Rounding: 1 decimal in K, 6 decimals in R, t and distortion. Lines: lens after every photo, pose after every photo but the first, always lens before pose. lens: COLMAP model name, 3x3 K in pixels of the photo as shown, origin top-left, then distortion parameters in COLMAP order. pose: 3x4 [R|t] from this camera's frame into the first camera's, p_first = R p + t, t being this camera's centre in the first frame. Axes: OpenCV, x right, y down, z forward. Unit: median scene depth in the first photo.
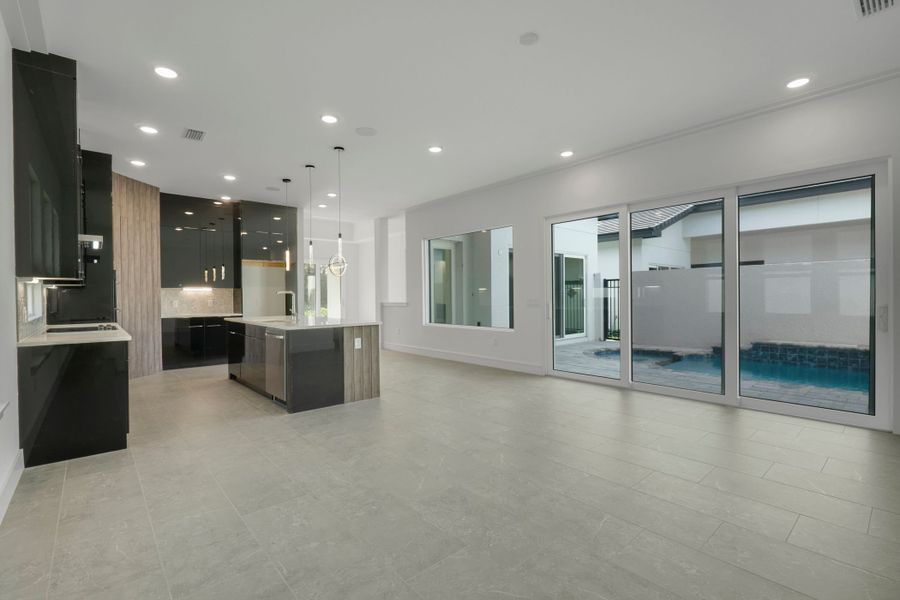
lens RADIAL K [[411.3, 0, 448.3], [0, 411.3, 294.7], [0, 0, 1]] dist [-0.003423, -0.001110]
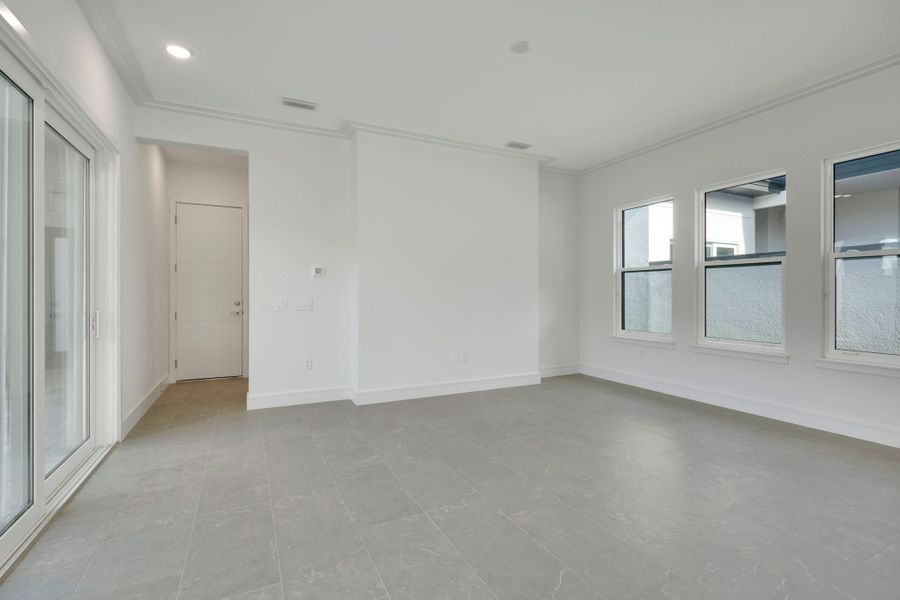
lens RADIAL K [[400.9, 0, 452.9], [0, 400.9, 297.5], [0, 0, 1]] dist [-0.000767, -0.000193]
pose [[-0.962280, 0.013498, 0.271725, 0.031642], [0.011966, 0.999902, -0.007296, 0.007903], [-0.271797, -0.003769, -0.962347, 0.711454]]
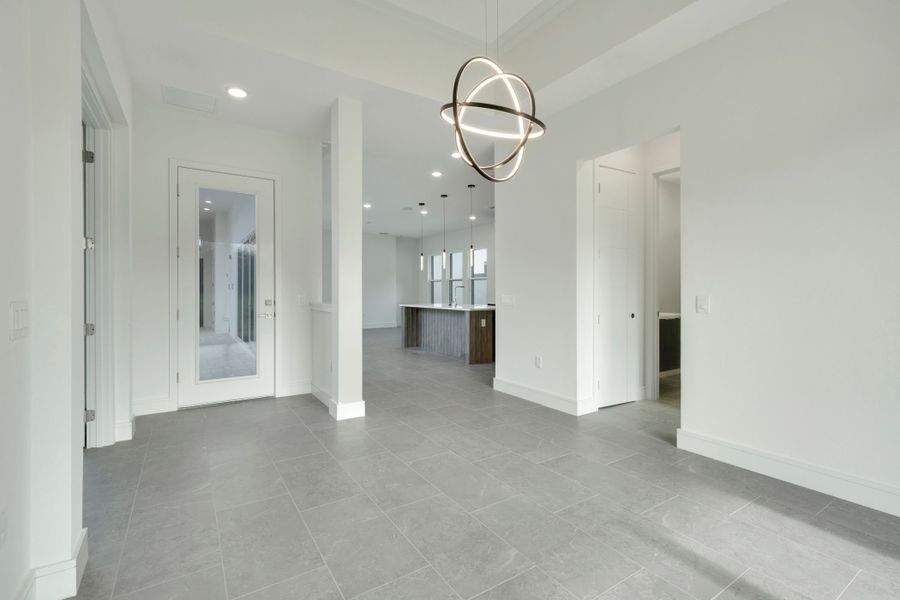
lens RADIAL K [[411.3, 0, 448.3], [0, 411.3, 294.7], [0, 0, 1]] dist [-0.003423, -0.001110]
pose [[-0.988661, 0.008016, 0.149949, -0.383350], [0.008533, 0.999960, 0.002804, 0.008603], [-0.149920, 0.004052, -0.988690, 1.624544]]
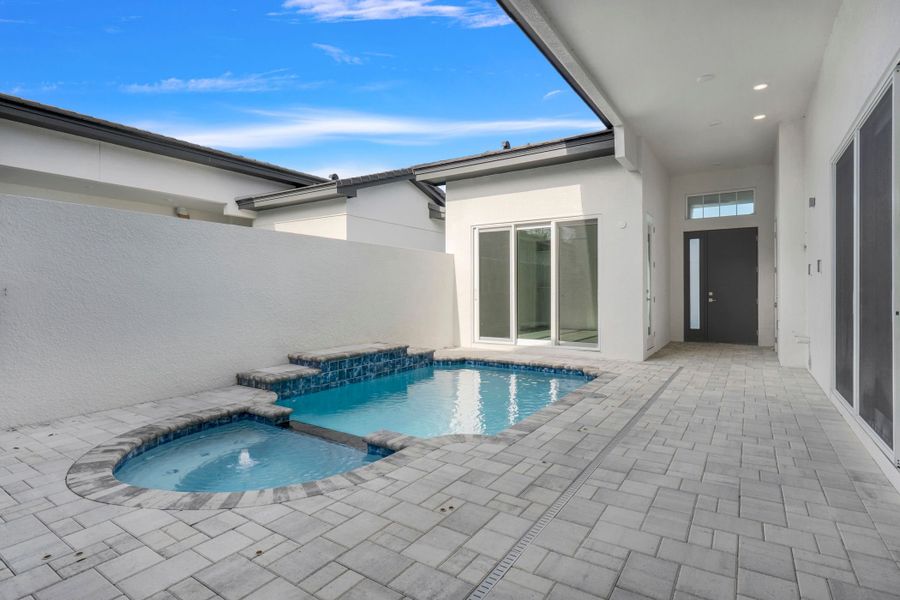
lens RADIAL K [[452.0, 0, 448.0], [0, 452.0, 295.8], [0, 0, 1]] dist [-0.003702, 0.000186]
pose [[-0.264181, 0.000145, 0.964473, 0.055342], [-0.002288, 0.999997, -0.000777, 0.024653], [-0.964470, -0.002411, -0.264180, 1.058607]]
